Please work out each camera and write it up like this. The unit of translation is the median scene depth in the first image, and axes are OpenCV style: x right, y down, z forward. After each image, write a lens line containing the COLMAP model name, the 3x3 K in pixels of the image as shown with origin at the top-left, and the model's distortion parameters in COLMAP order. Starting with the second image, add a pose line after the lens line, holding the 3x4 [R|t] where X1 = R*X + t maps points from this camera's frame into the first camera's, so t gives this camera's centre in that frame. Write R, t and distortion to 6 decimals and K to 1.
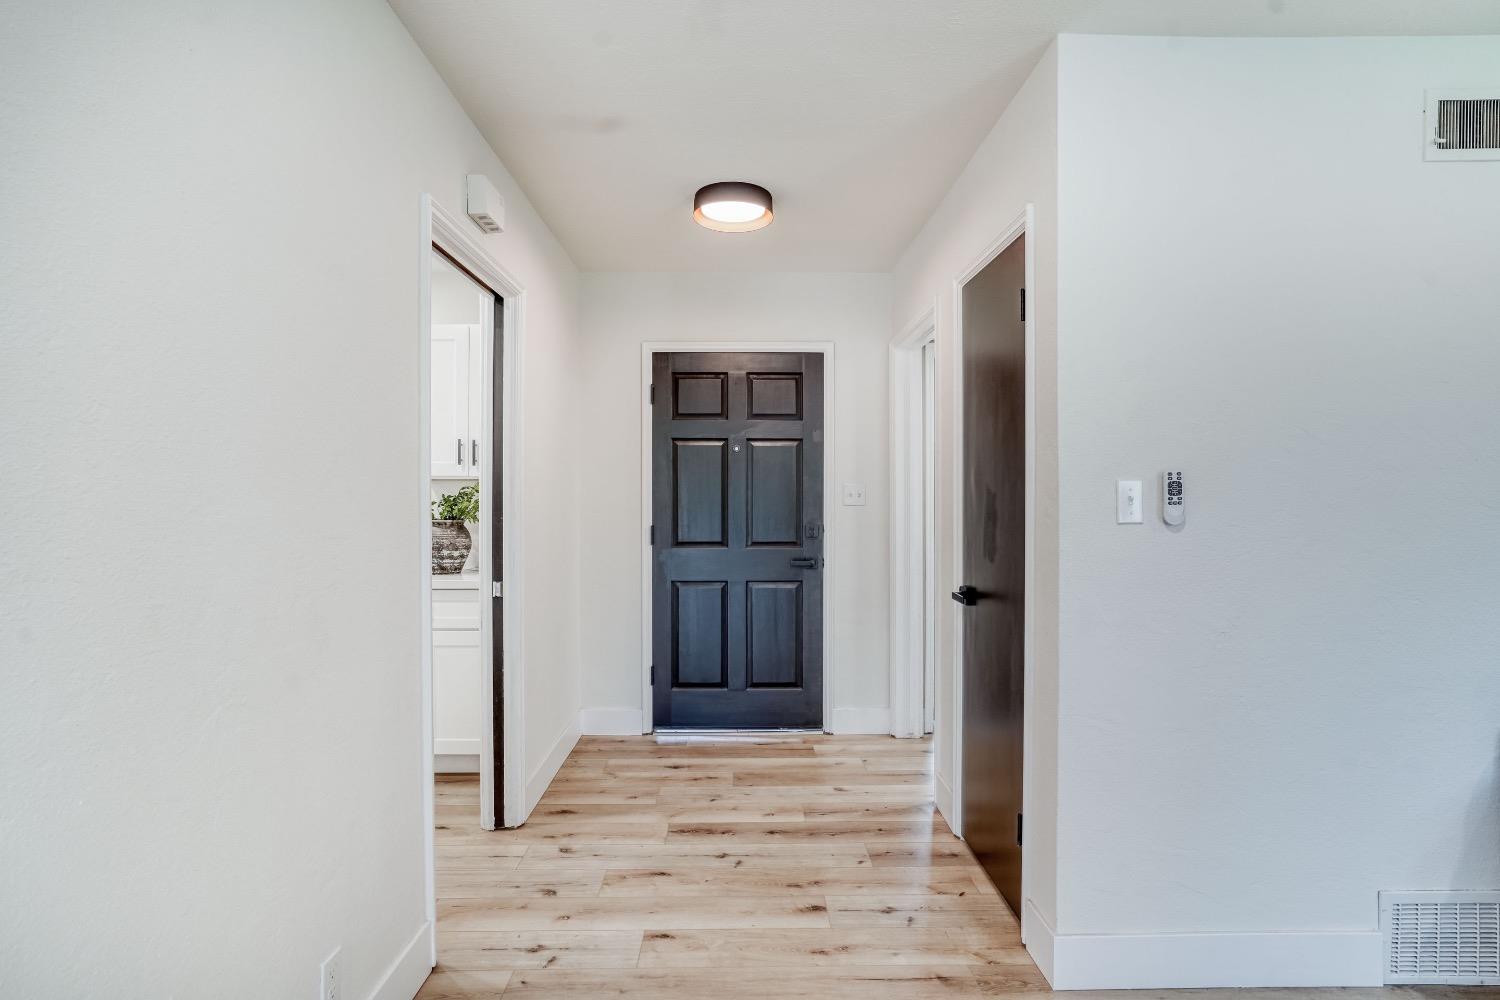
lens RADIAL K [[754.5, 0, 750.0], [0, 754.5, 500.0], [0, 0, 1]] dist [-0.004166, -0.000637]
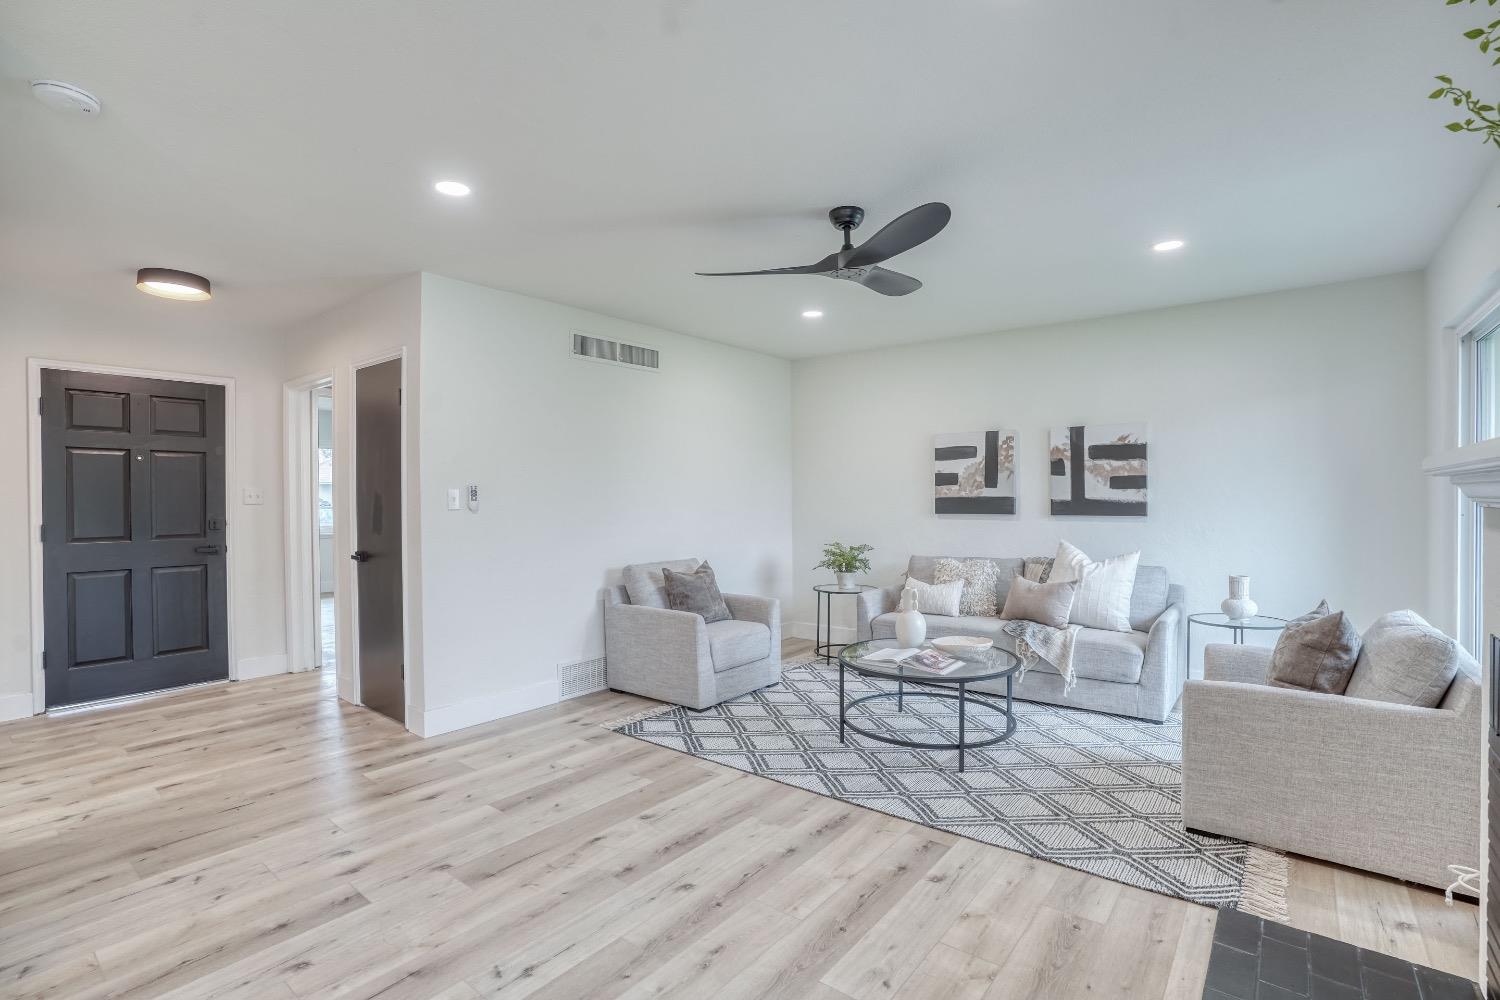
lens RADIAL K [[704.3, 0, 754.9], [0, 704.3, 503.0], [0, 0, 1]] dist [-0.071274, 0.027661]
pose [[0.631367, -0.012188, 0.775389, -0.239793], [0.006335, 0.999924, 0.010559, -0.001969], [-0.775458, -0.001755, 0.631396, -0.443838]]
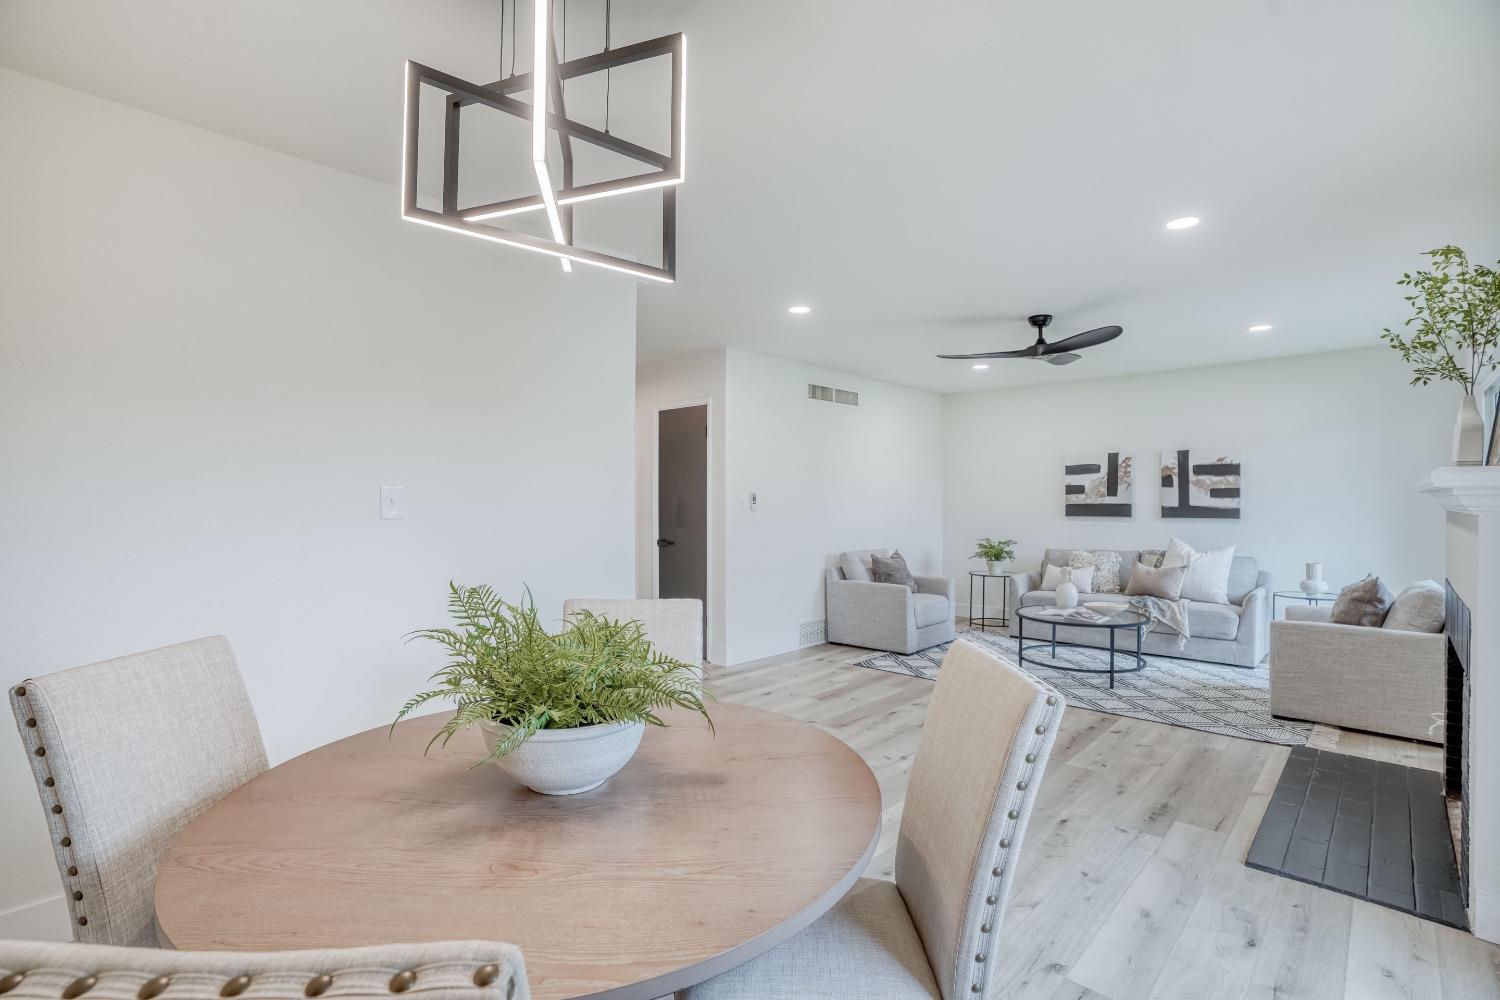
lens RADIAL K [[697.7, 0, 753.7], [0, 697.7, 505.2], [0, 0, 1]] dist [-0.064296, 0.027847]
pose [[0.700584, -0.004450, 0.713557, -0.743552], [0.000539, 0.999984, 0.005707, -0.003071], [-0.713570, -0.003613, 0.700574, -0.506924]]
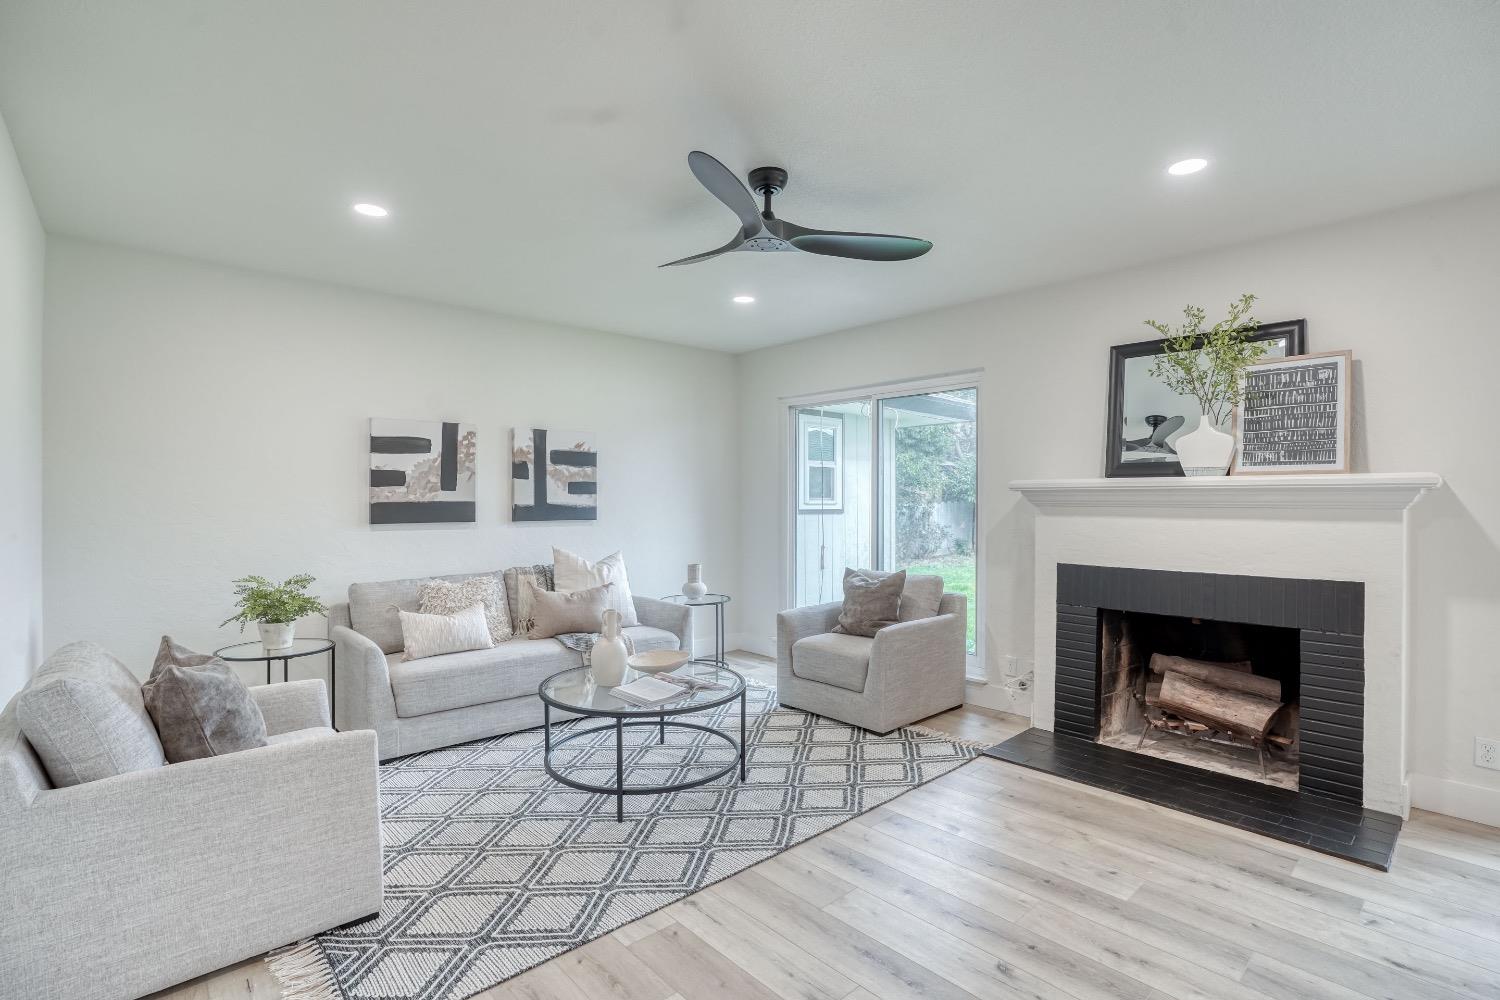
lens RADIAL K [[704.3, 0, 754.9], [0, 704.3, 503.0], [0, 0, 1]] dist [-0.071274, 0.027661]
pose [[-0.666162, -0.004617, 0.745792, -0.068279], [-0.000818, 0.999985, 0.005460, -0.001054], [-0.745806, 0.003027, -0.666156, 0.409036]]
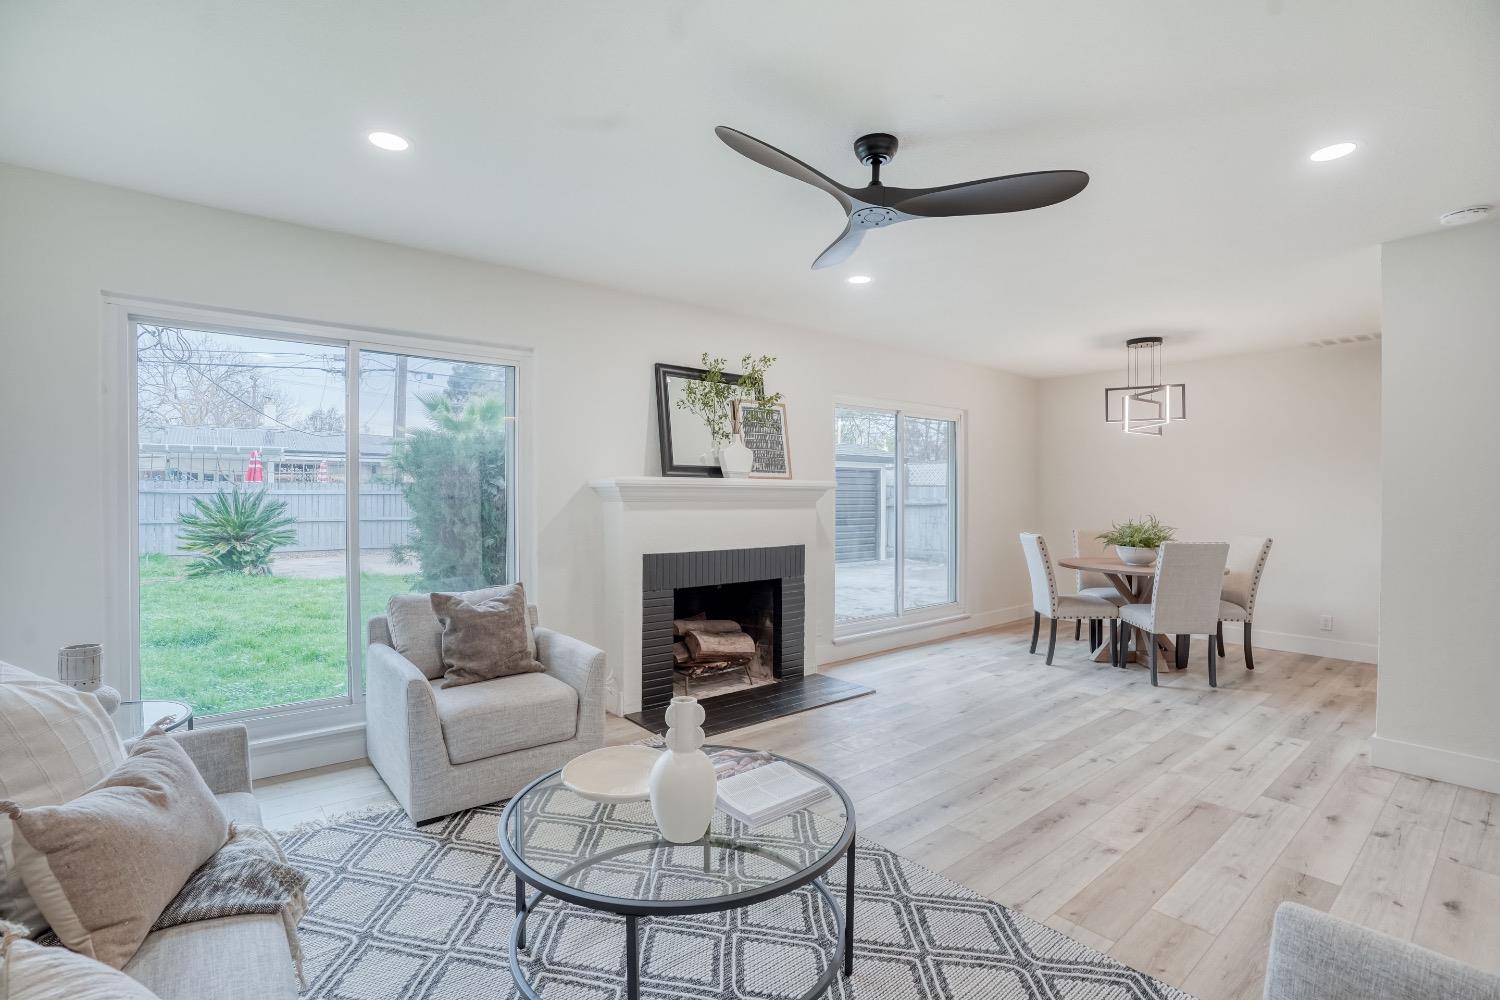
lens RADIAL K [[690.2, 0, 744.6], [0, 690.2, 504.8], [0, 0, 1]] dist [-0.066947, 0.022033]
pose [[-0.783318, 0.005587, -0.621597, 0.877314], [-0.002937, 0.999915, 0.012689, -0.000143], [0.621615, 0.011765, -0.783235, 0.355236]]
